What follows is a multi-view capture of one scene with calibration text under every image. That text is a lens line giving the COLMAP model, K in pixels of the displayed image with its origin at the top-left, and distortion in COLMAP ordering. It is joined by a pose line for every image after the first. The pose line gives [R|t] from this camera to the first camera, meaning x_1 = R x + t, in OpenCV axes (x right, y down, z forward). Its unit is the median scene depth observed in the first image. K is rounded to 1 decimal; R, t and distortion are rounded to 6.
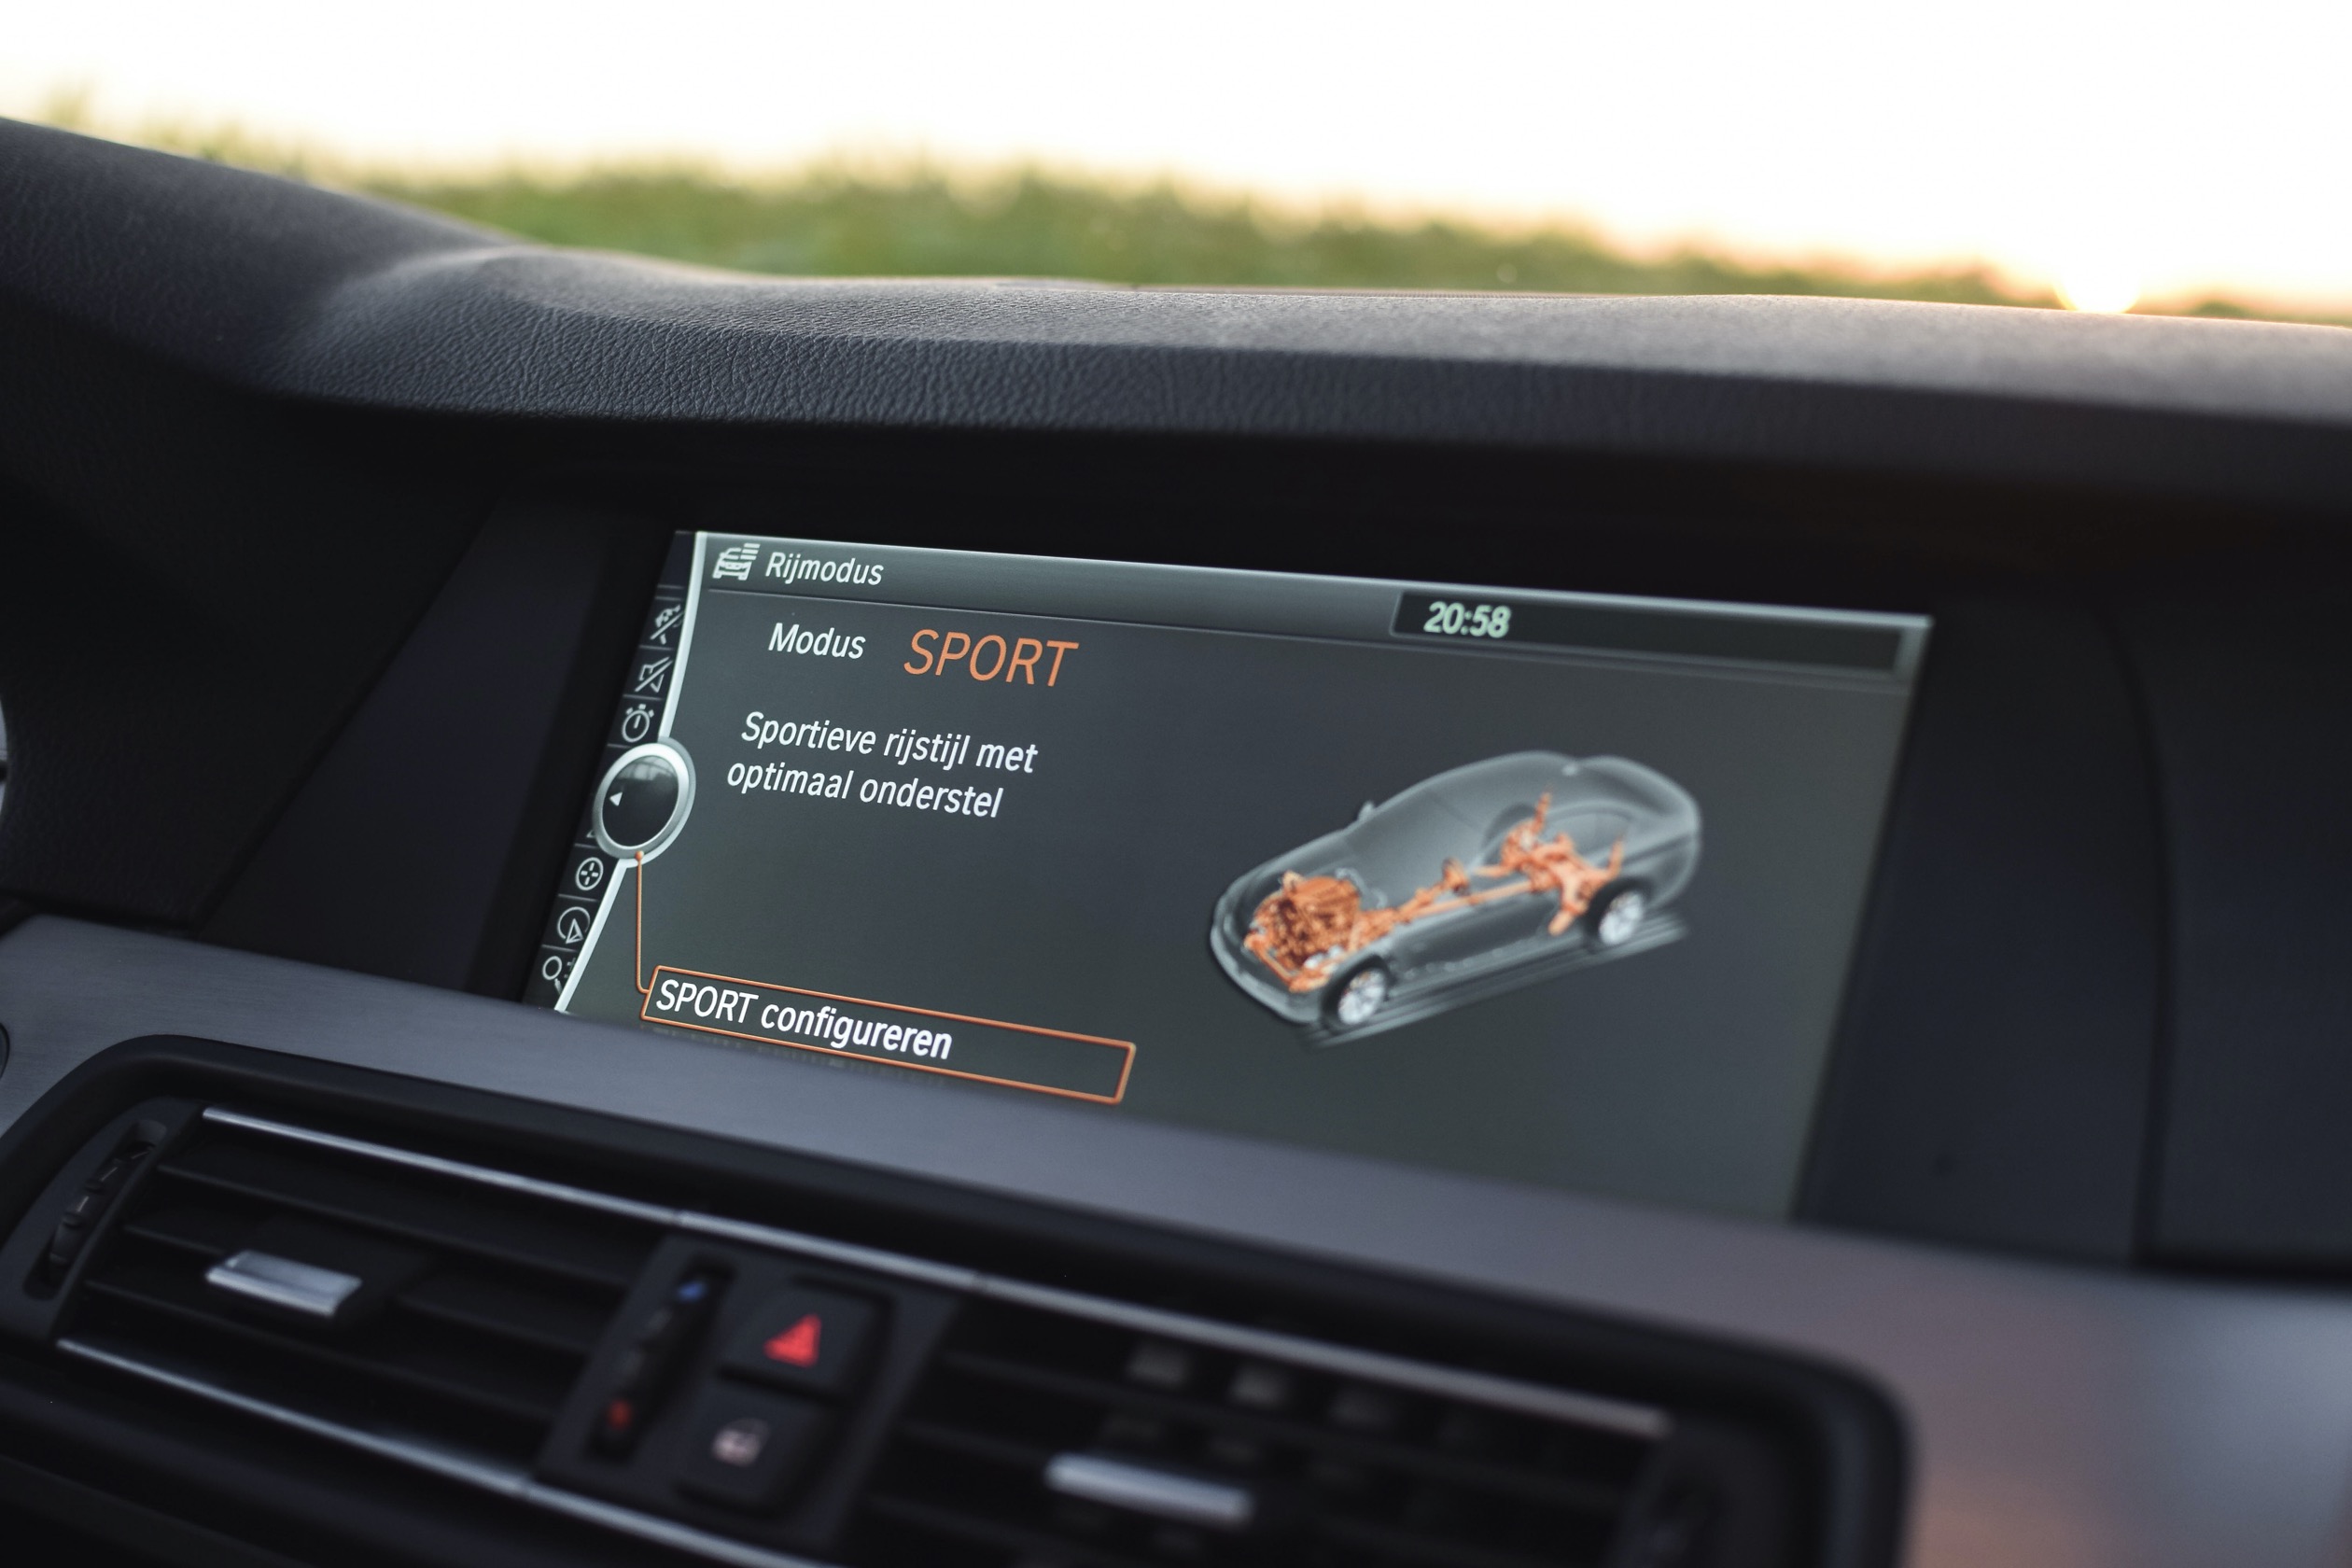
lens RADIAL K [[3692.8, 0, 1173.4], [0, 3692.8, 788.3], [0, 0, 1]] dist [-0.168006, 0.000000]
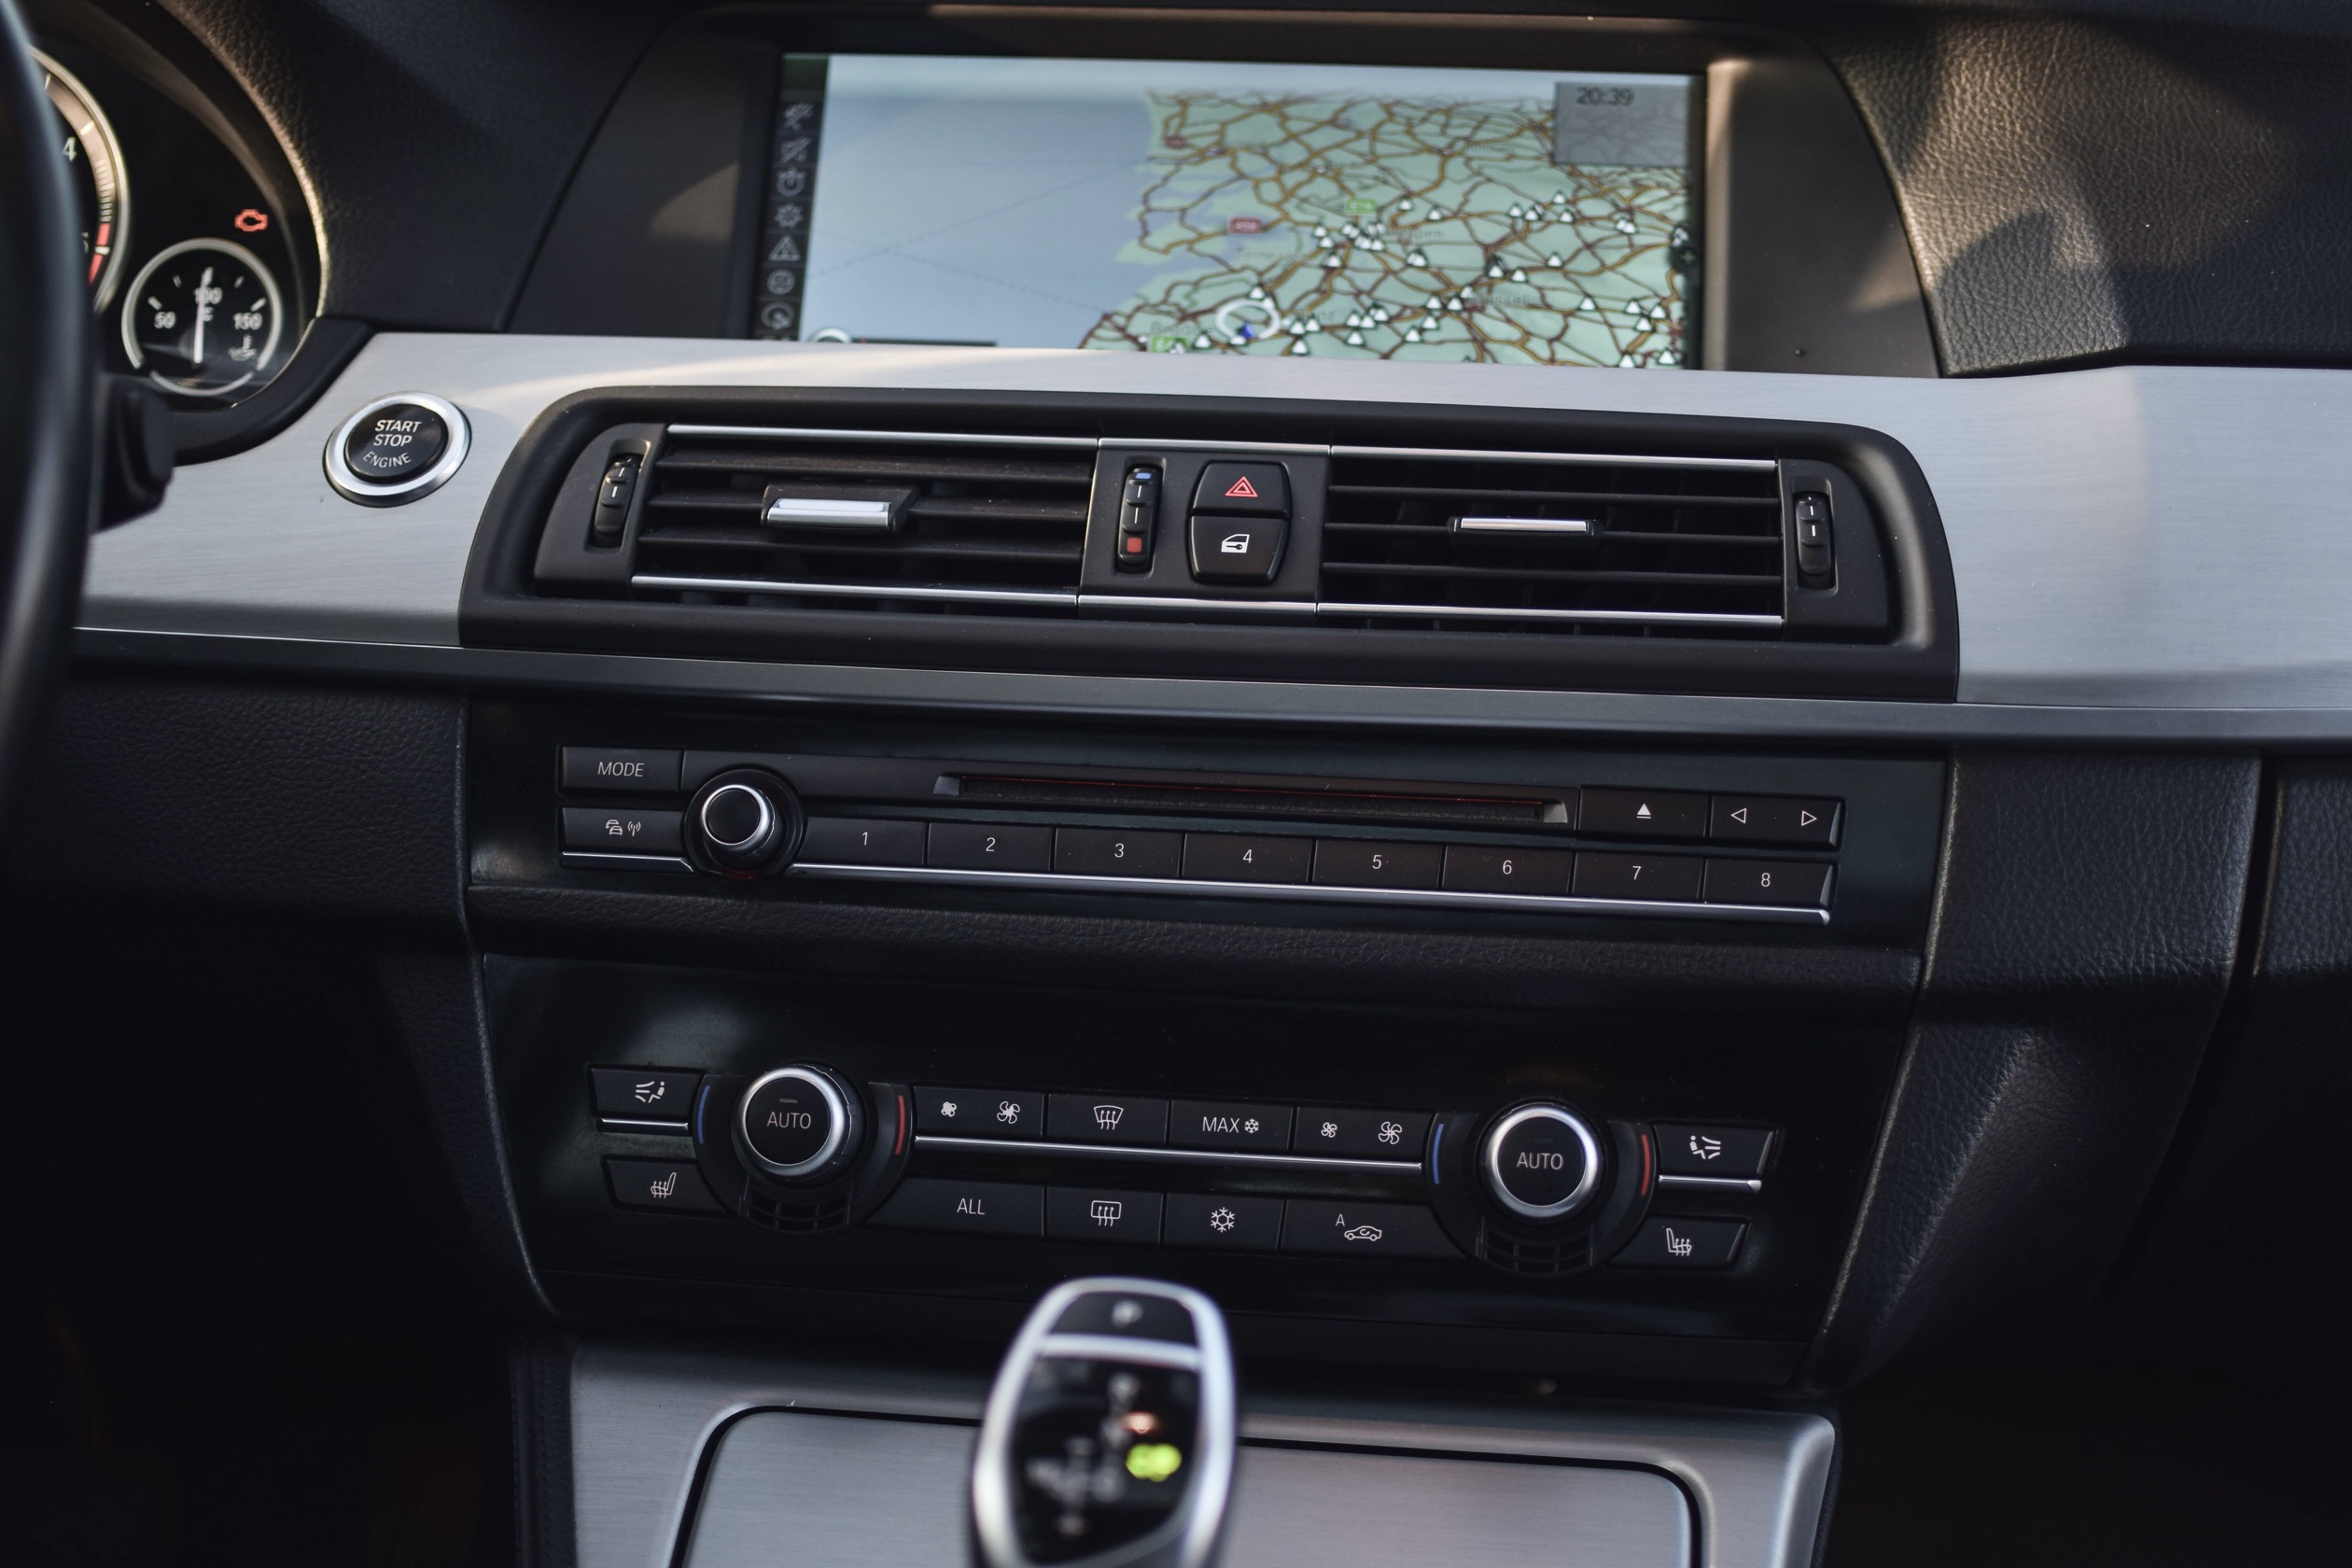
lens RADIAL K [[3692.8, 0, 1176.9], [0, 3692.8, 795.9], [0, 0, 1]] dist [-0.168006, 0.000000]
pose [[0.893474, -0.096906, 0.438536, -0.830625], [0.061451, 0.993639, 0.094370, 0.119949], [-0.444891, -0.057369, 0.893745, -0.486793]]
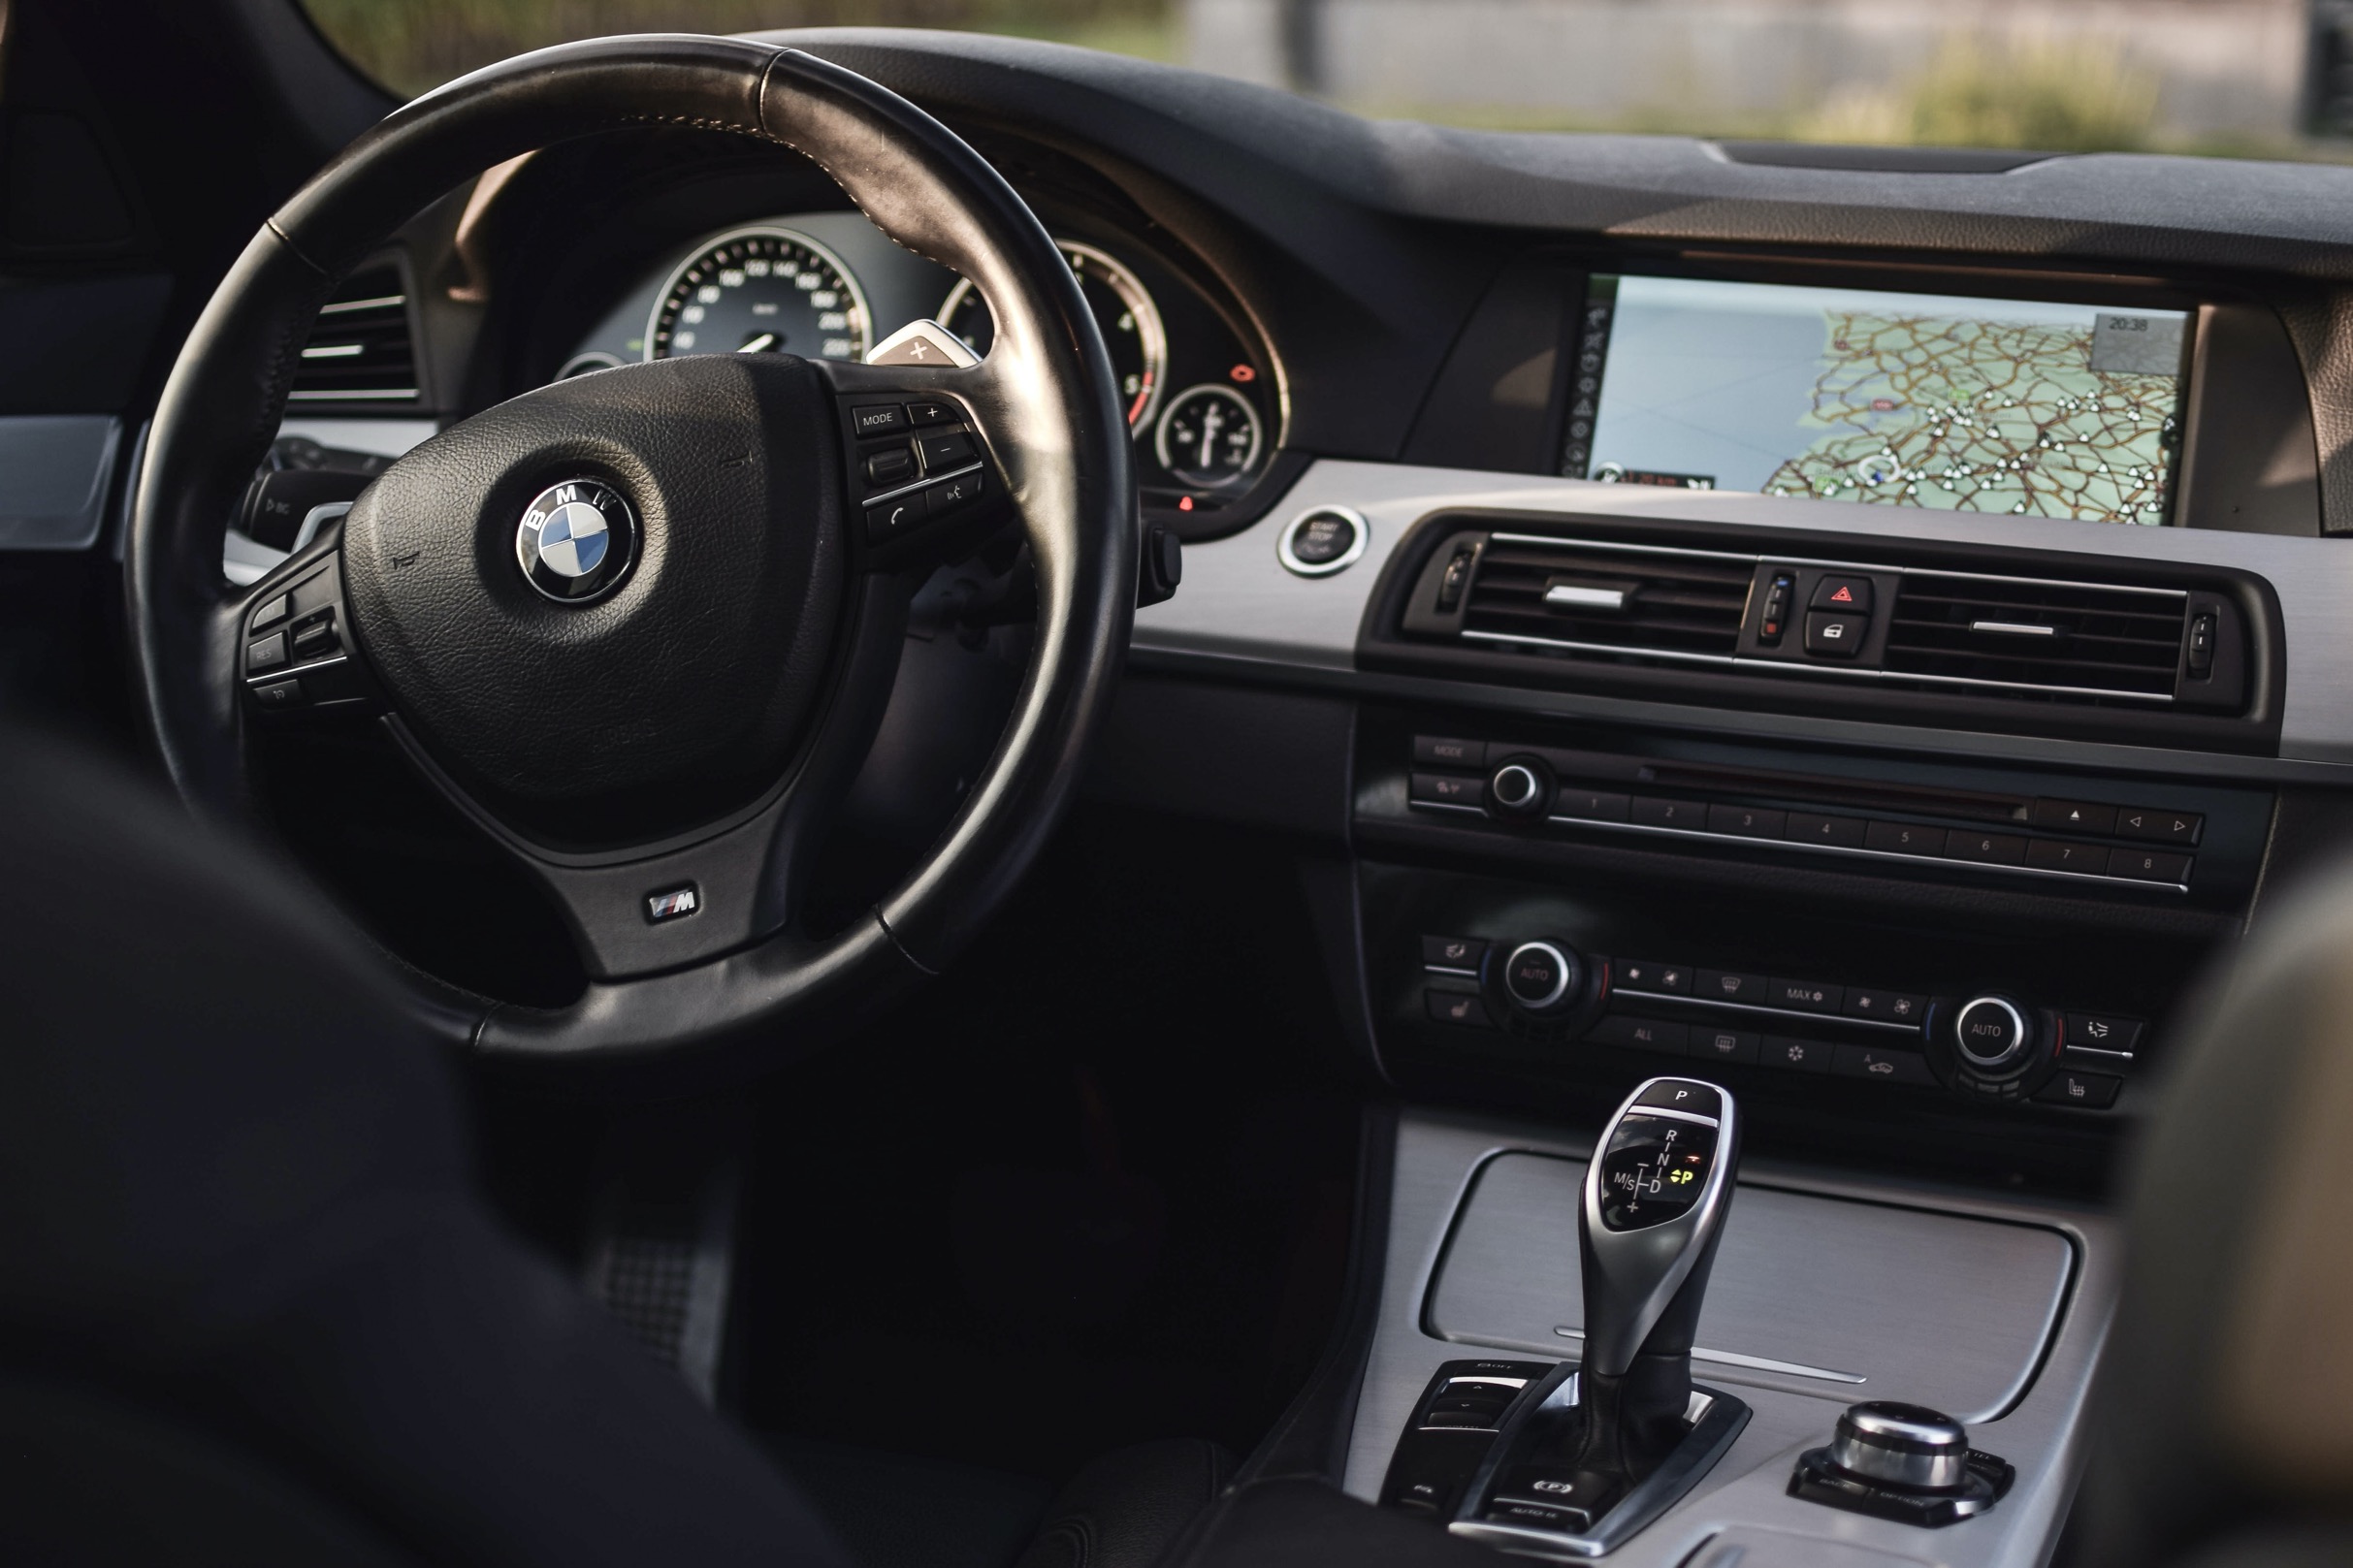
lens RADIAL K [[3693.9, 0, 1178.1], [0, 3693.9, 782.2], [0, 0, 1]] dist [-0.168006, 0.000000]
pose [[0.982698, -0.061284, 0.174780, -0.984688], [0.041044, 0.992265, 0.117154, -0.044798], [-0.180608, -0.107954, 0.977613, -1.447451]]
